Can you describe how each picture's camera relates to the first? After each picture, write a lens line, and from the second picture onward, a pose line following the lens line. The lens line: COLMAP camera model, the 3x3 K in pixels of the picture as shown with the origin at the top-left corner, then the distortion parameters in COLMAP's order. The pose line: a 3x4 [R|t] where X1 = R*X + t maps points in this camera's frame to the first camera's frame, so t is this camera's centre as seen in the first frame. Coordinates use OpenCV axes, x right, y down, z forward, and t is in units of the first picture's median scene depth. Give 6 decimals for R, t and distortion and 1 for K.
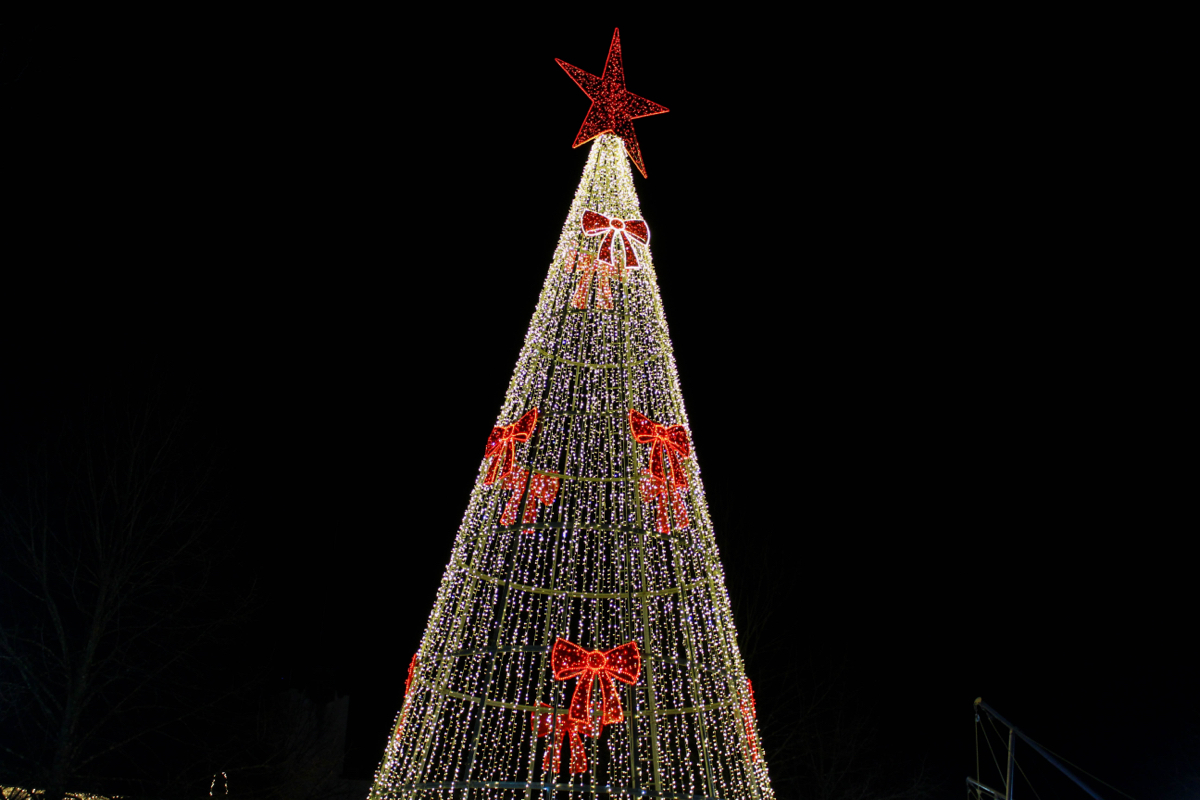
lens RADIAL K [[1485.4, 0, 600.0], [0, 1485.4, 400.0], [0, 0, 1]] dist [-0.079952, 0.015101]
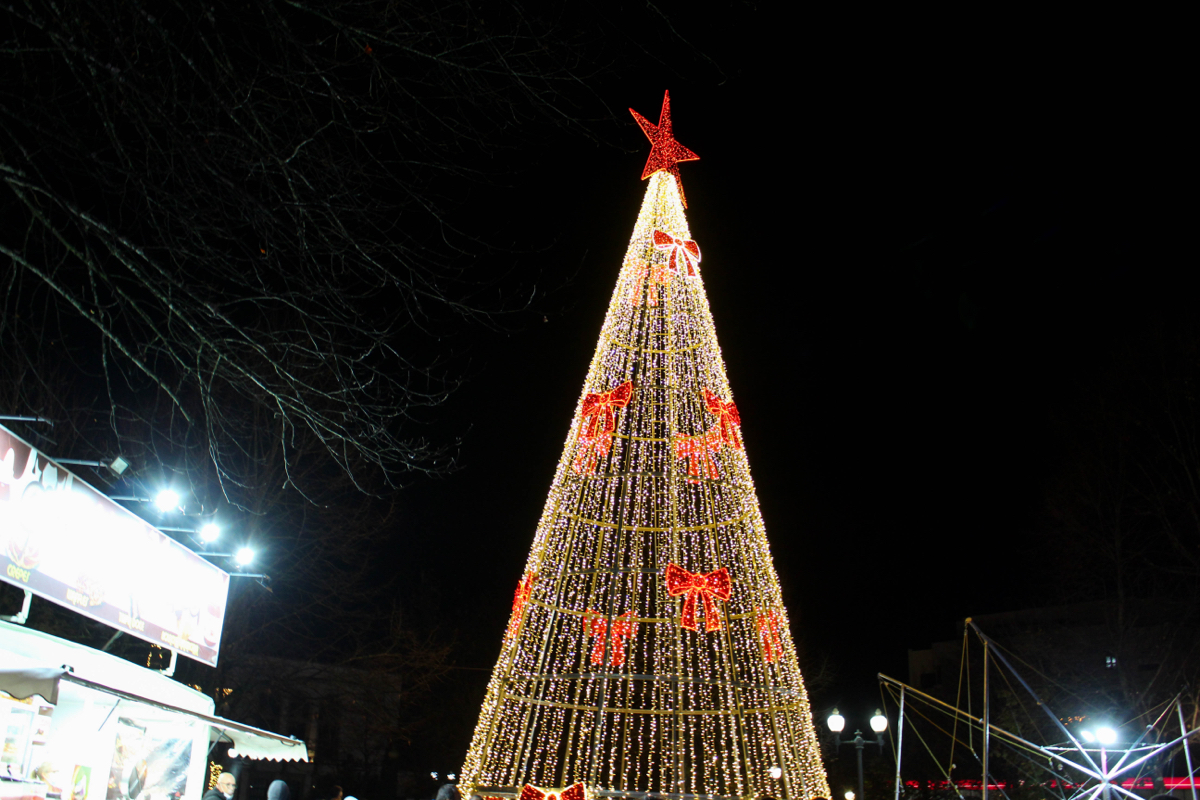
lens RADIAL K [[1112.0, 0, 593.4], [0, 1112.0, 415.6], [0, 0, 1]] dist [-0.139656, 0.129124]
pose [[0.980570, 0.065519, 0.184906, -0.230983], [-0.071726, 0.997057, 0.027073, 0.010706], [-0.182588, -0.039809, 0.982383, 0.065003]]
